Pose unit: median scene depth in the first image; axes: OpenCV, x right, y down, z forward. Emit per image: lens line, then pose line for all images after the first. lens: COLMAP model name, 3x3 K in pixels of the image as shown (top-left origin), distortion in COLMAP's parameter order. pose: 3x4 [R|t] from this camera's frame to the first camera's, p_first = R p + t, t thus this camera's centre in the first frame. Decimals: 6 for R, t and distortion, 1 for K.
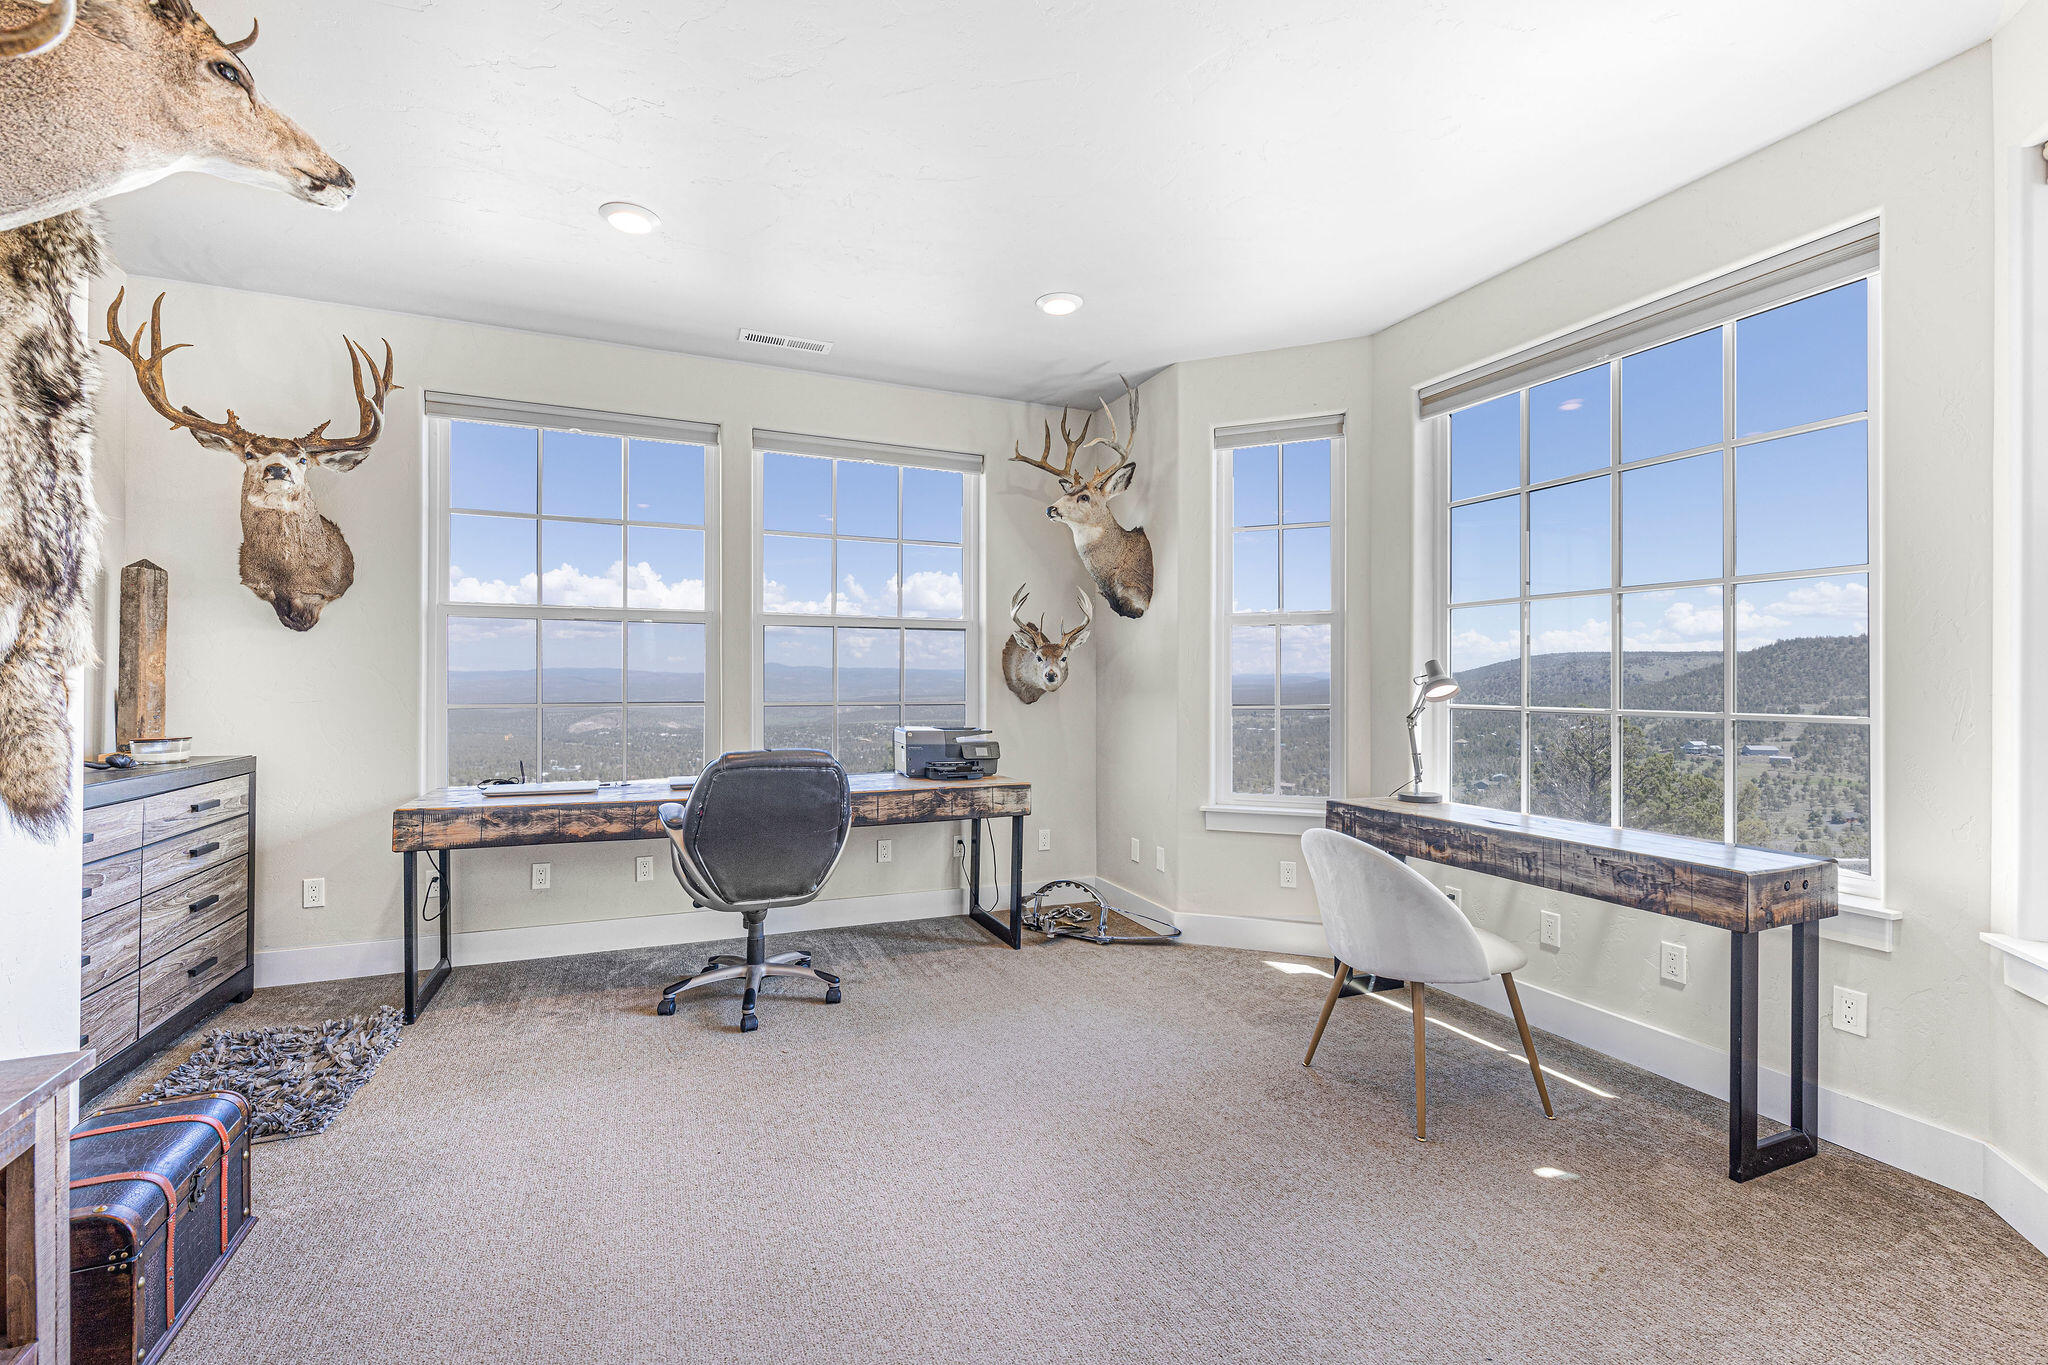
lens RADIAL K [[876.9, 0, 1017.8], [0, 876.9, 682.4], [0, 0, 1]] dist [-0.000494, -0.000758]
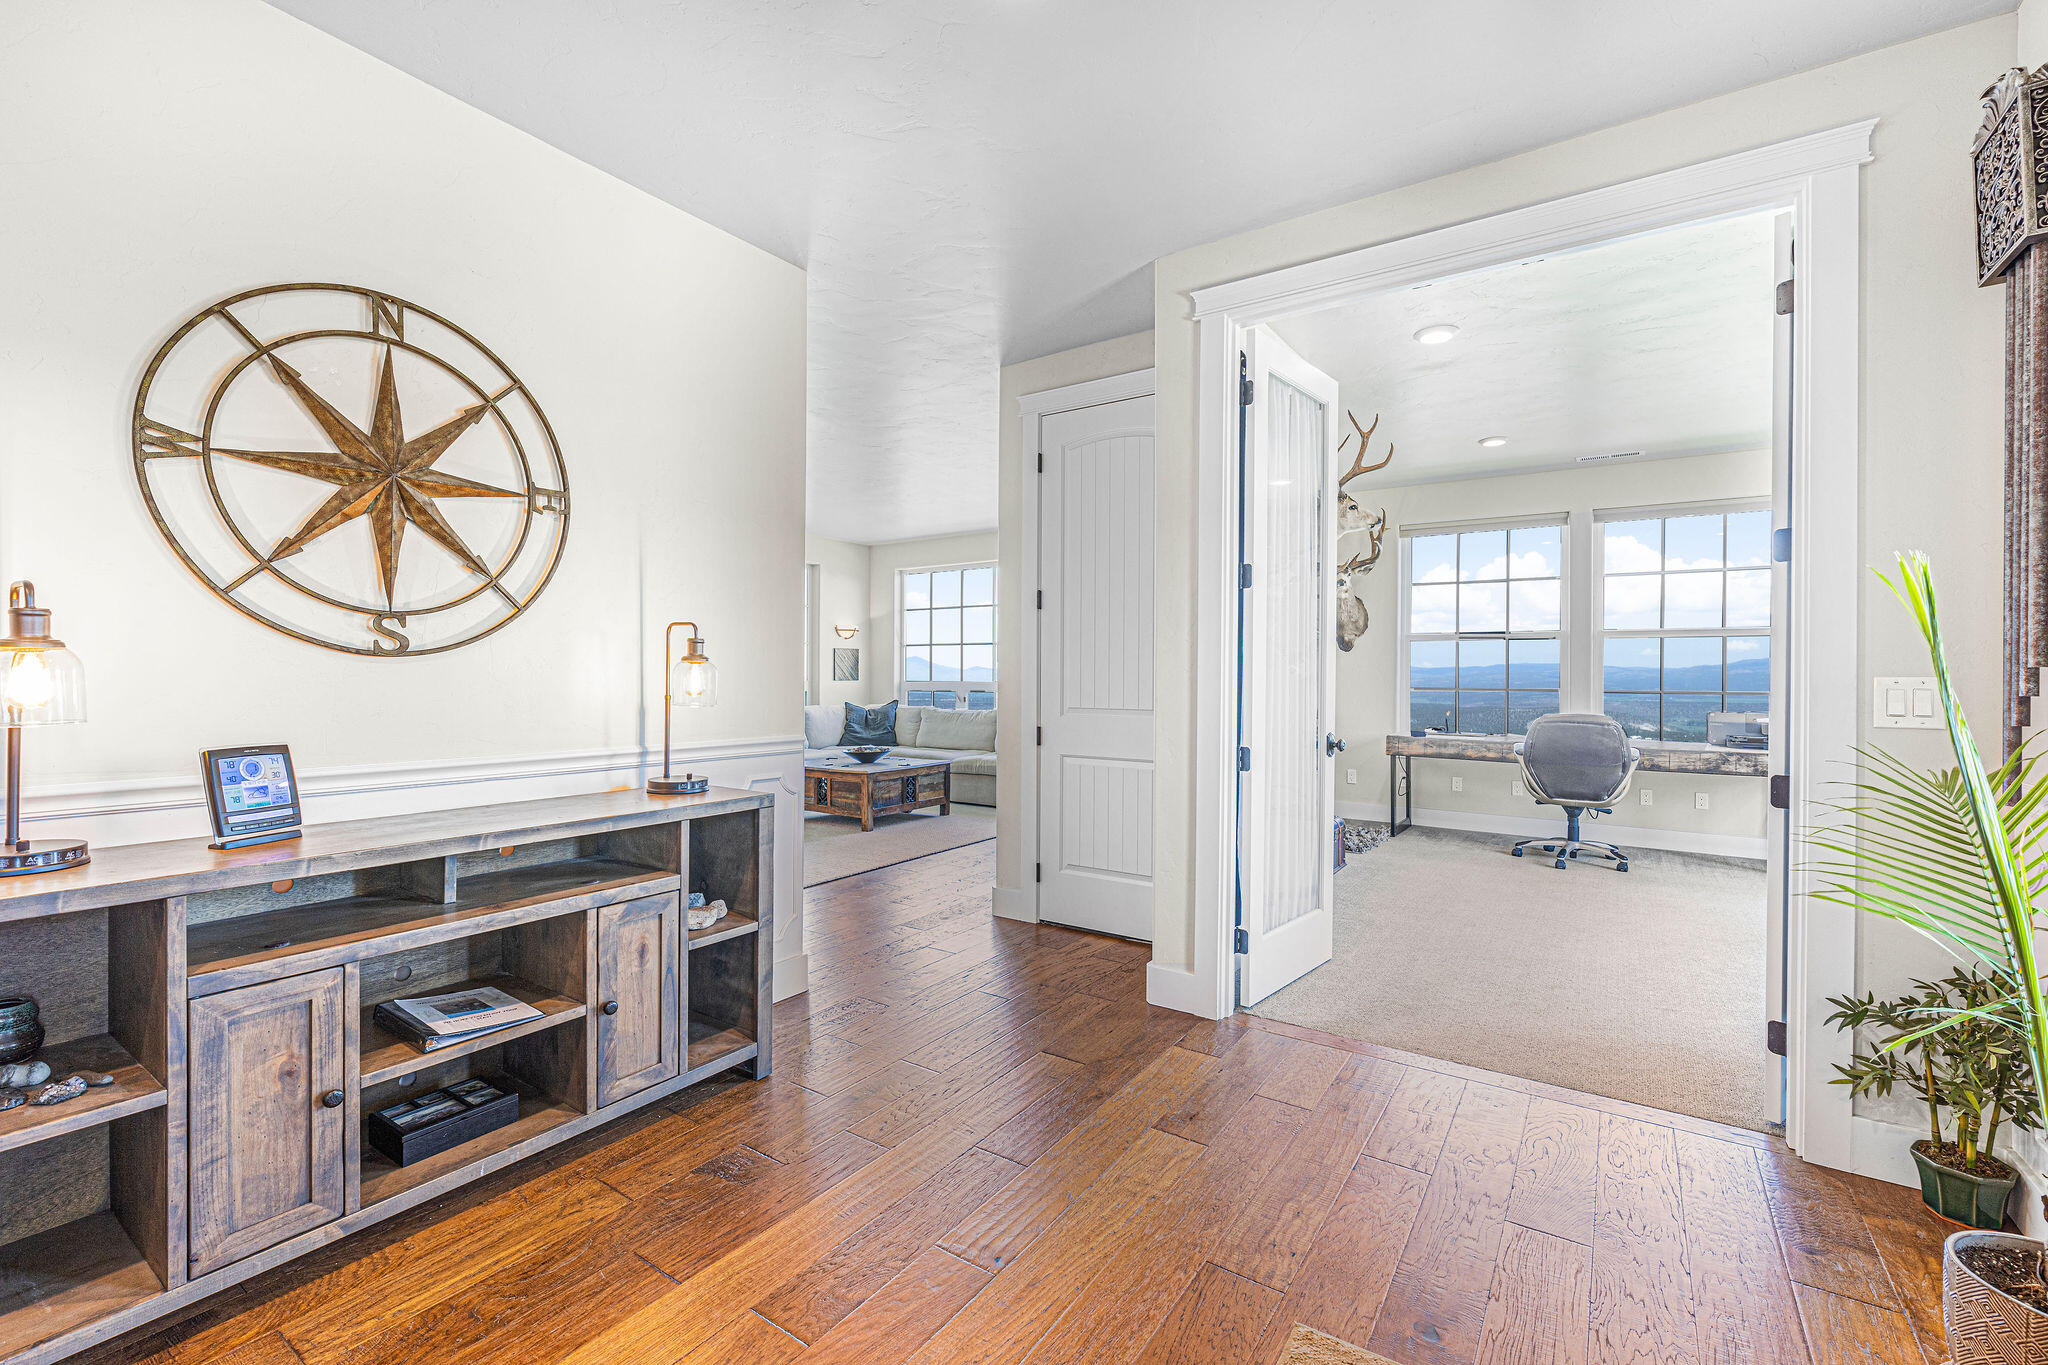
lens RADIAL K [[876.9, 0, 1038.1], [0, 876.9, 675.2], [0, 0, 1]] dist [-0.000494, -0.000758]
pose [[0.555242, 0.000822, -0.831688, 0.535233], [-0.003327, 0.999994, -0.001232, 0.002723], [0.831682, 0.003451, 0.555242, -0.805799]]
